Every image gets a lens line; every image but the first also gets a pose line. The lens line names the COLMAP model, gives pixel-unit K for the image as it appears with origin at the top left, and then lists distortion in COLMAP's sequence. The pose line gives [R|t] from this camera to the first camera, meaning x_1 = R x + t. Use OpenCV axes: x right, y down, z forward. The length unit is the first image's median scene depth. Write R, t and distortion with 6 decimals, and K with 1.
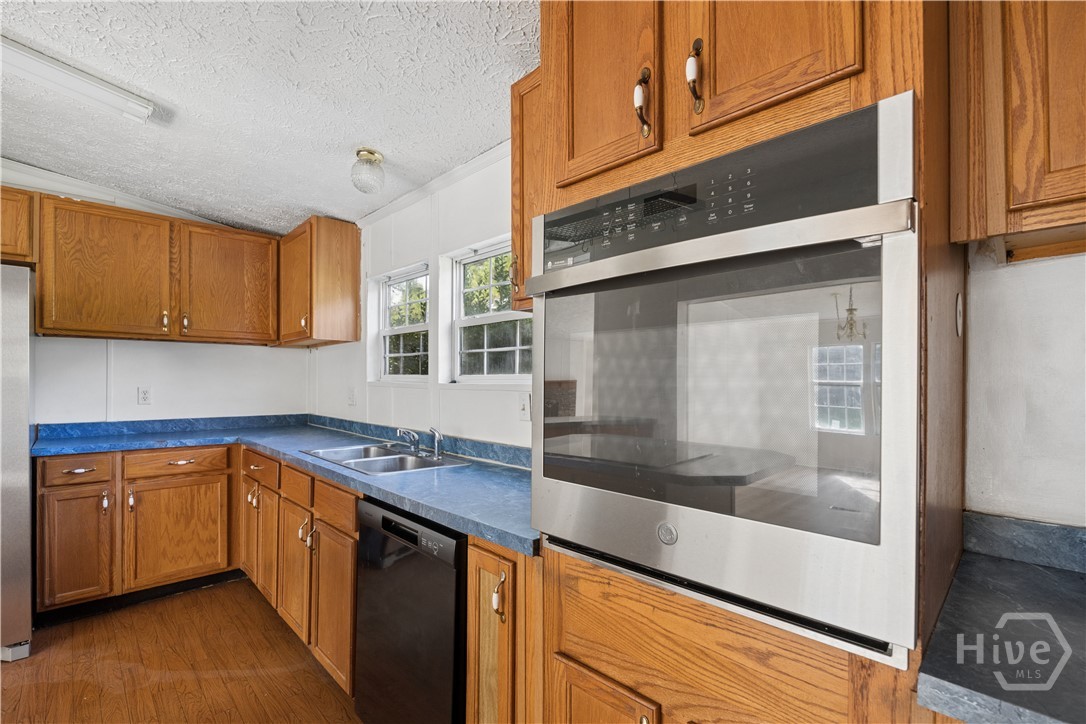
lens RADIAL K [[497.8, 0, 539.8], [0, 497.8, 380.4], [0, 0, 1]] dist [-0.001677, 0.000077]
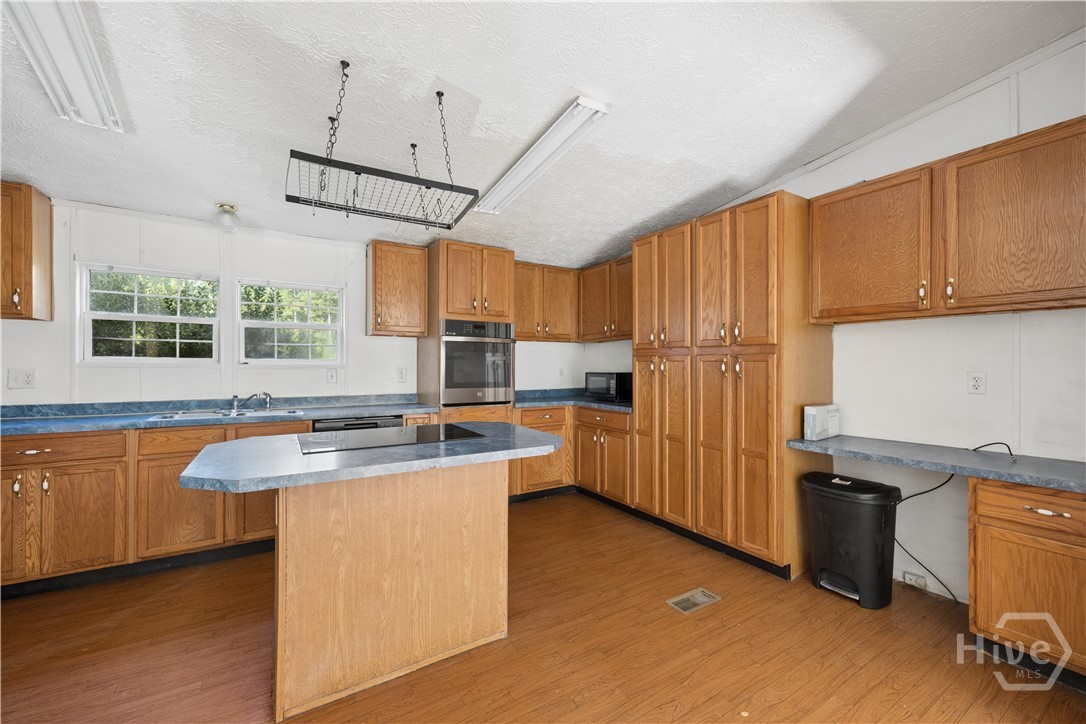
lens RADIAL K [[429.2, 0, 546.7], [0, 429.2, 353.5], [0, 0, 1]] dist [0.009465, -0.000678]
pose [[0.172396, 0.027609, 0.984641, -1.307140], [0.000537, 0.999604, -0.028123, 0.006911], [-0.985028, 0.005377, 0.172313, -0.137629]]
